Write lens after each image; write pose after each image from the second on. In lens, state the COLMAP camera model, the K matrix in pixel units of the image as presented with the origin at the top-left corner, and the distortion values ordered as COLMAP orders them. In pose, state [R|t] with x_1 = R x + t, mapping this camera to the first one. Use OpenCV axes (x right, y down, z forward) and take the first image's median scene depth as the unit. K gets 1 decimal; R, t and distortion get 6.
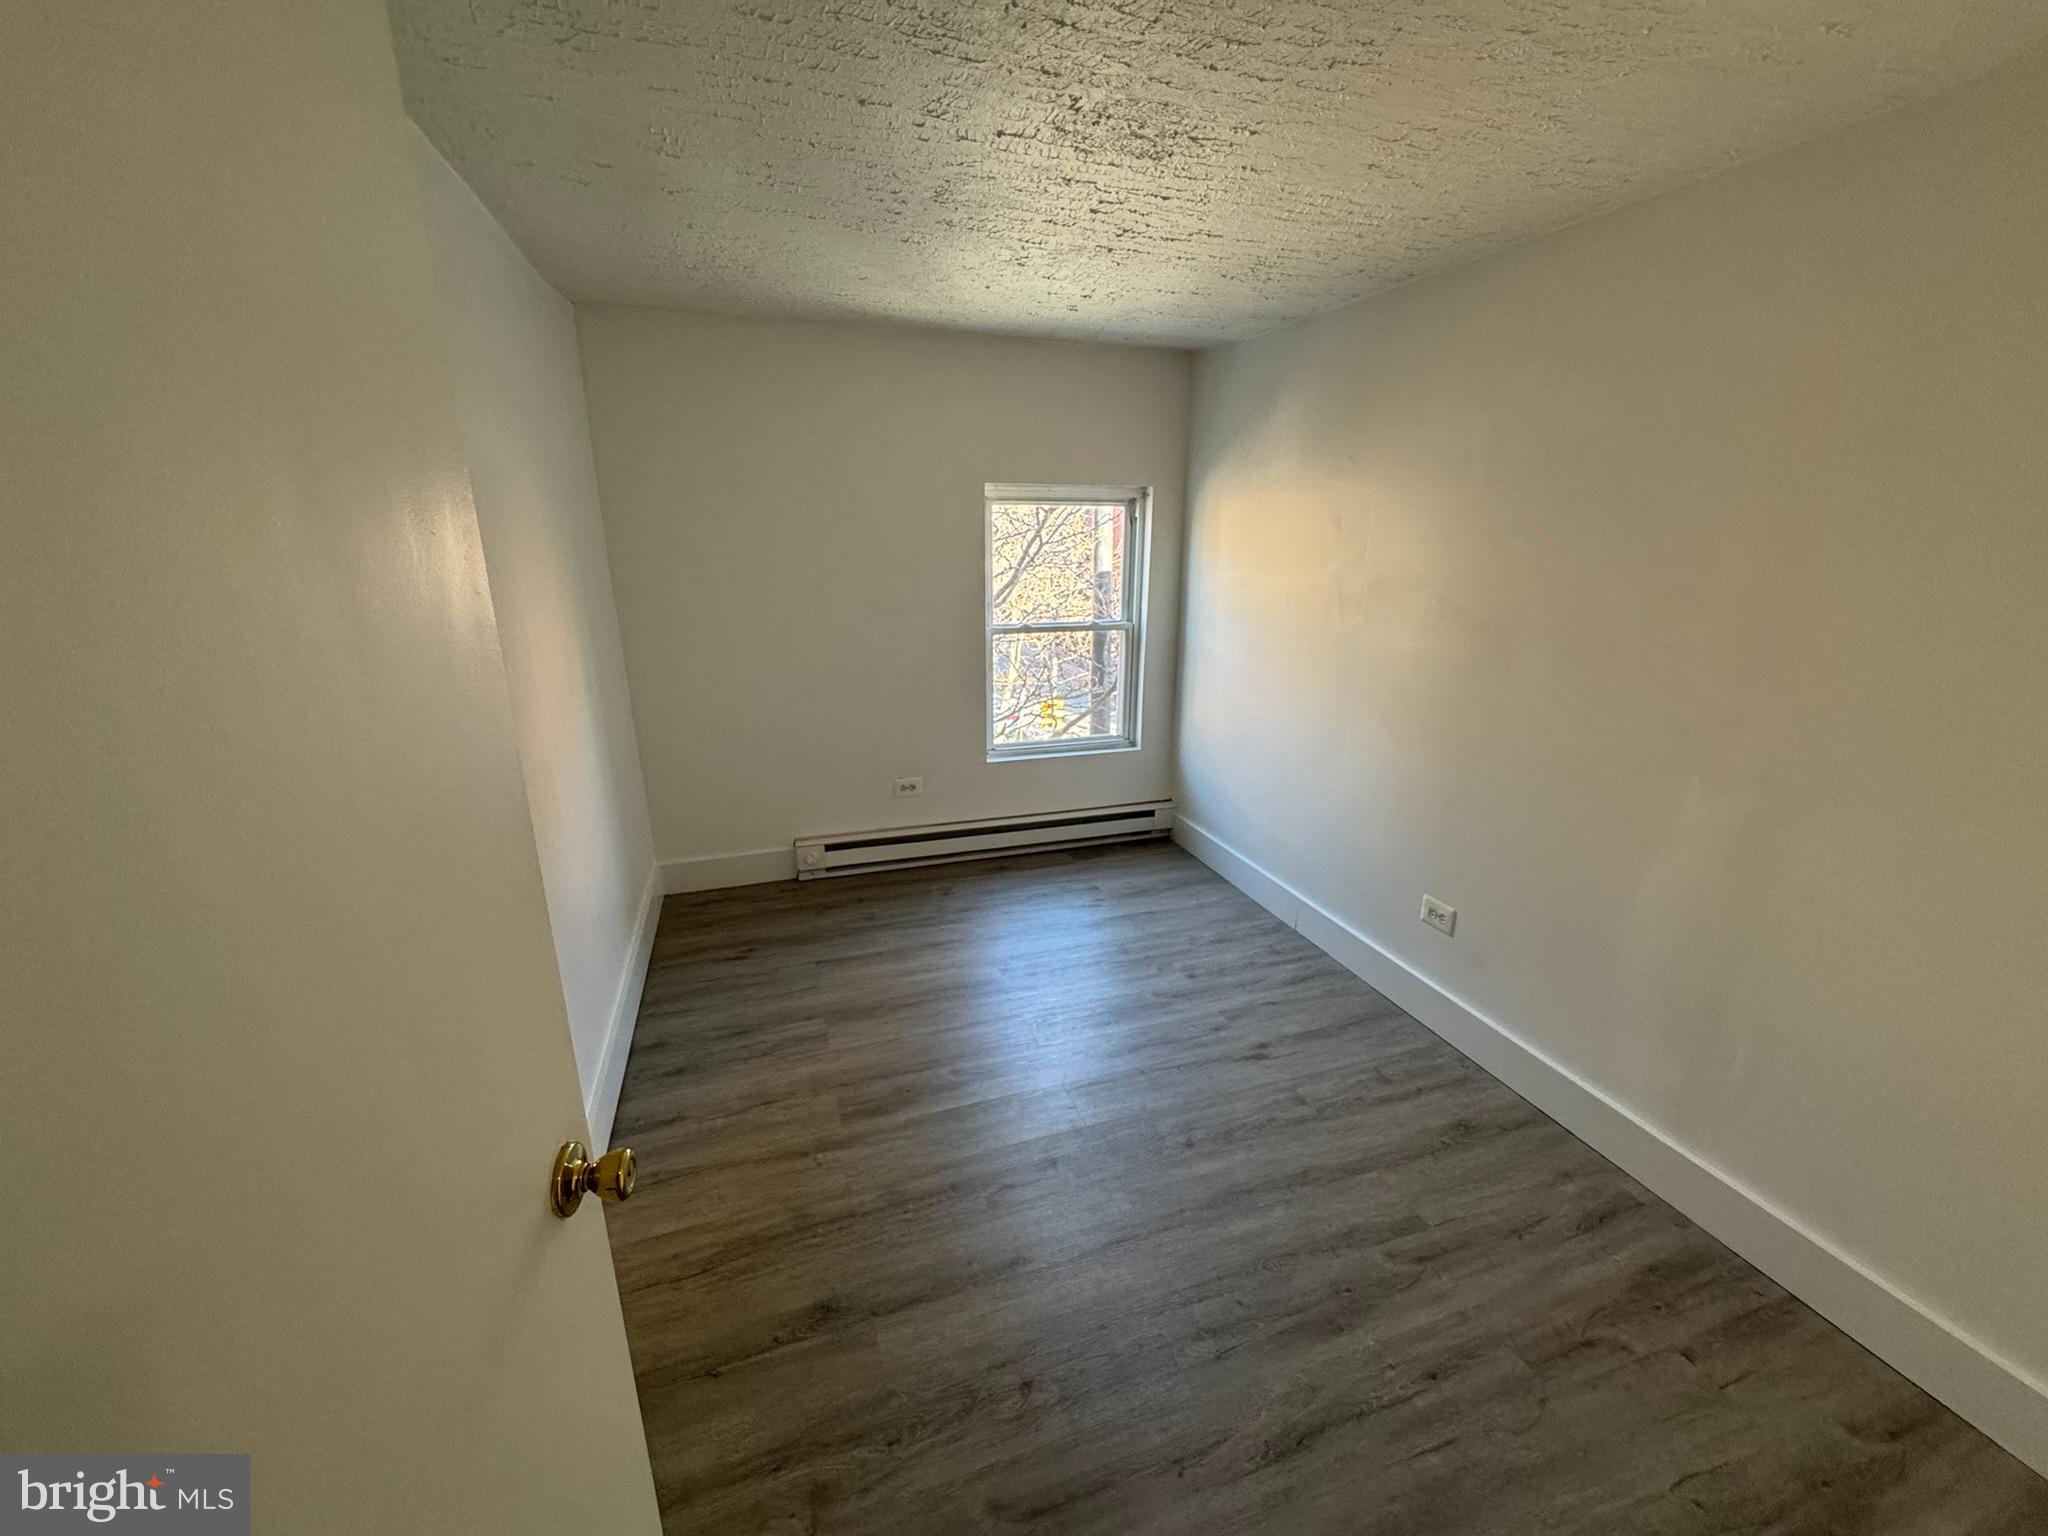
lens RADIAL K [[830.2, 0, 1028.3], [0, 830.2, 763.1], [0, 0, 1]] dist [0.000540, 0.000172]
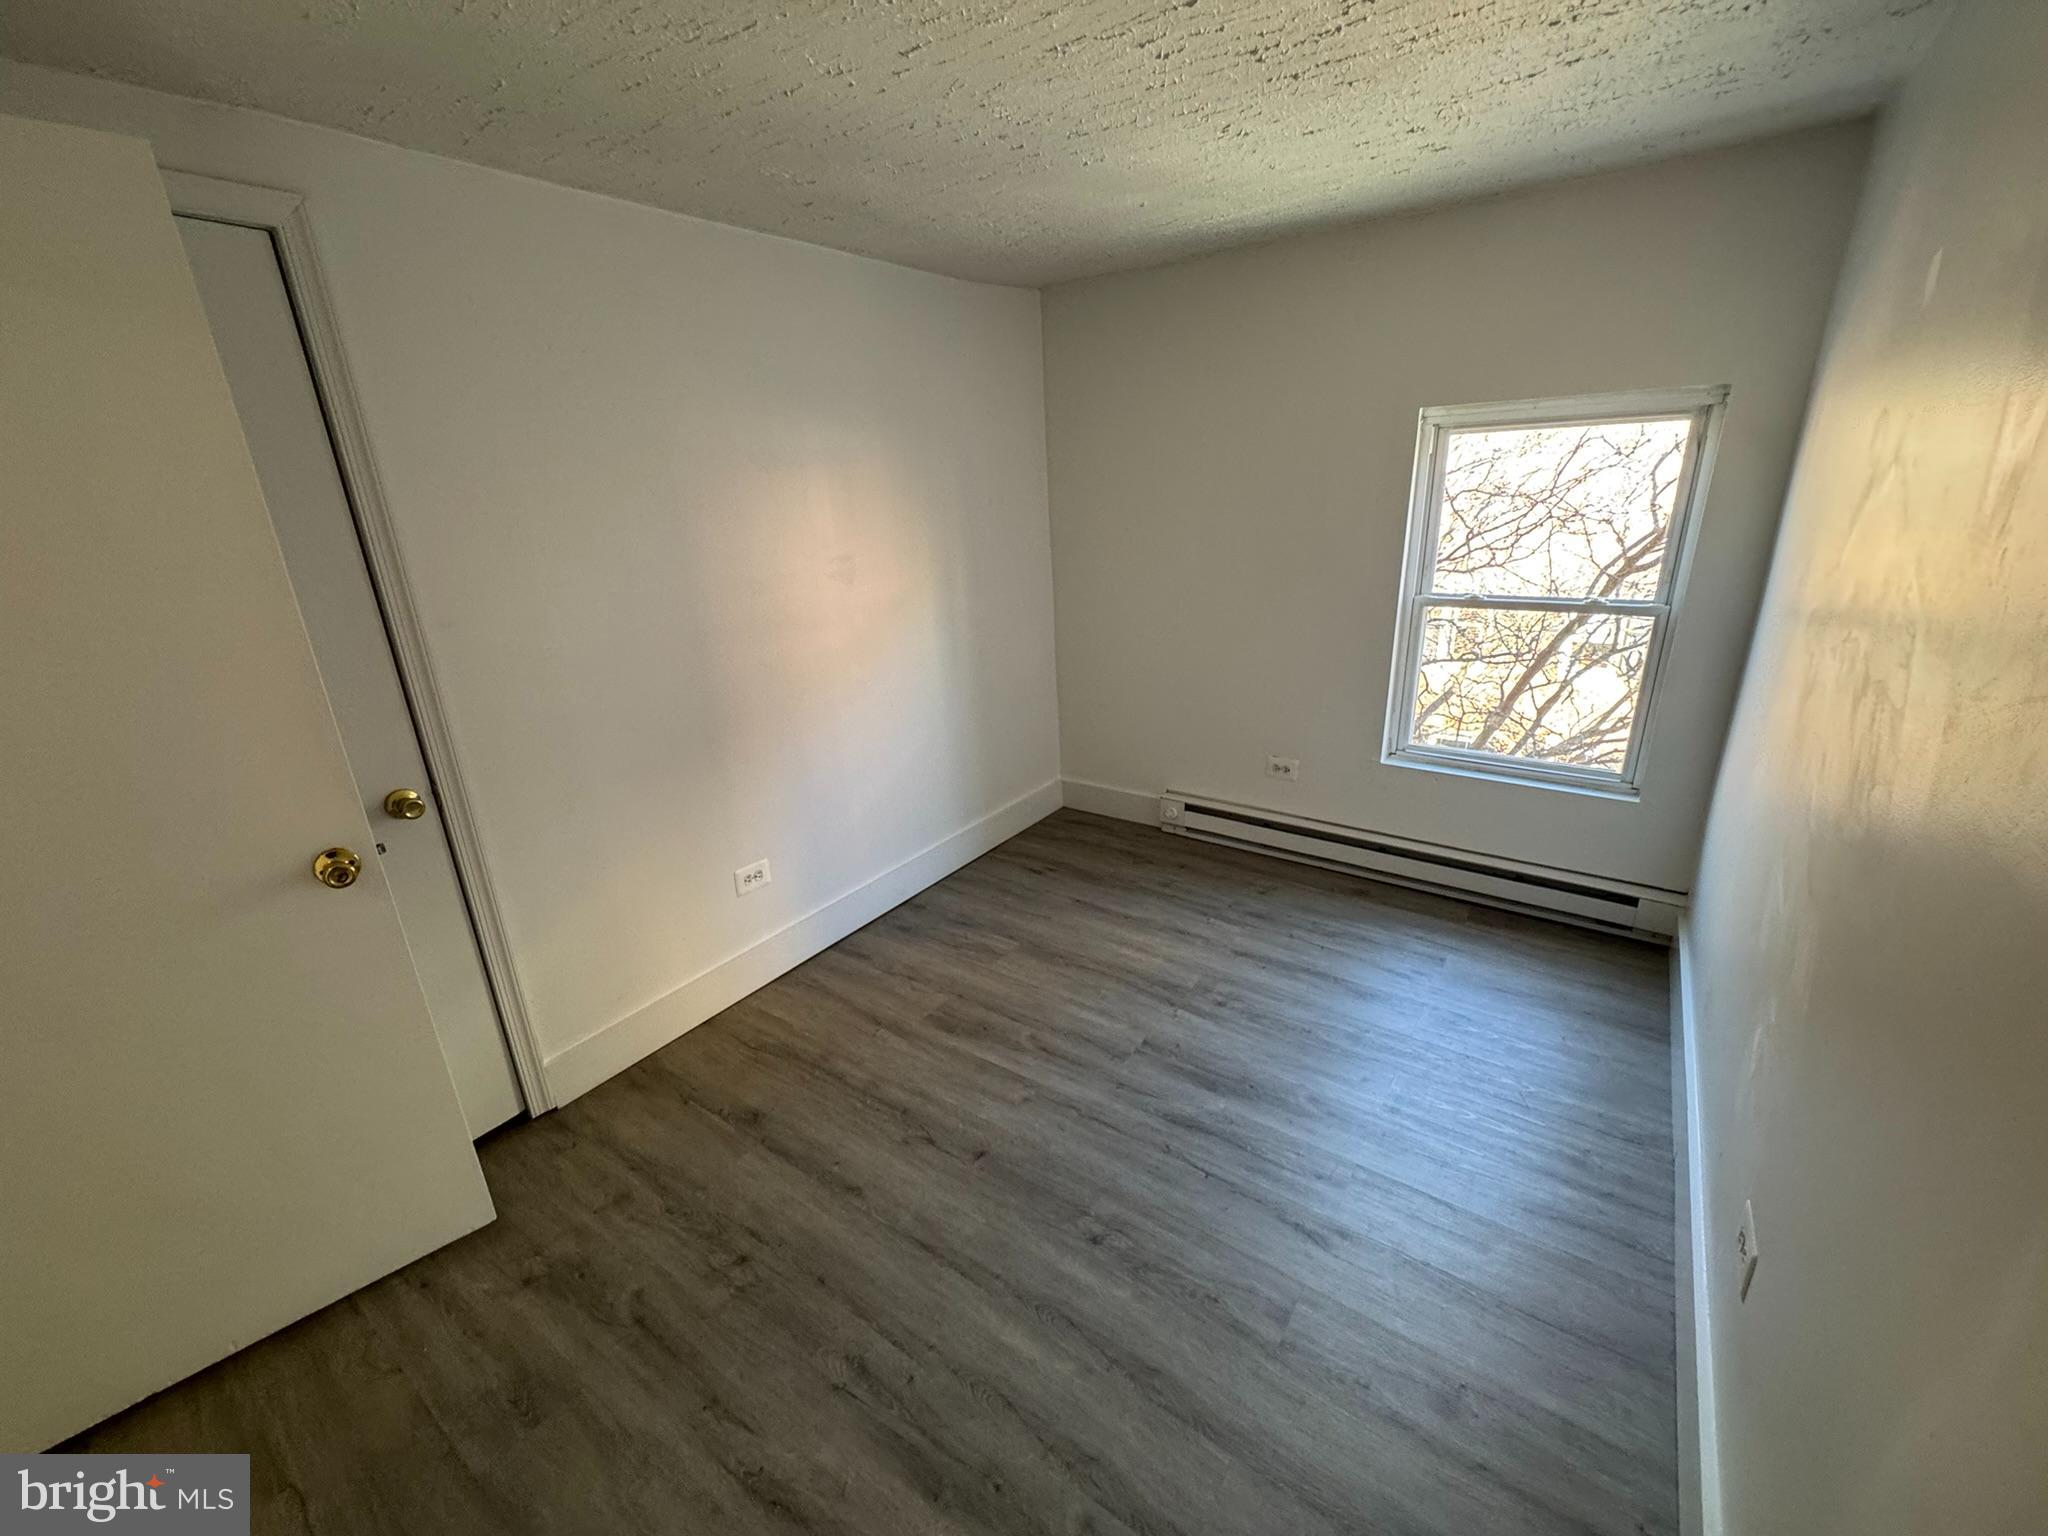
lens RADIAL K [[830.2, 0, 1028.3], [0, 830.2, 763.1], [0, 0, 1]] dist [0.000540, 0.000172]
pose [[0.573745, 0.234523, -0.784739, 0.488132], [-0.181233, 0.970730, 0.157603, -0.083129], [0.798731, 0.051797, 0.599454, 0.302593]]
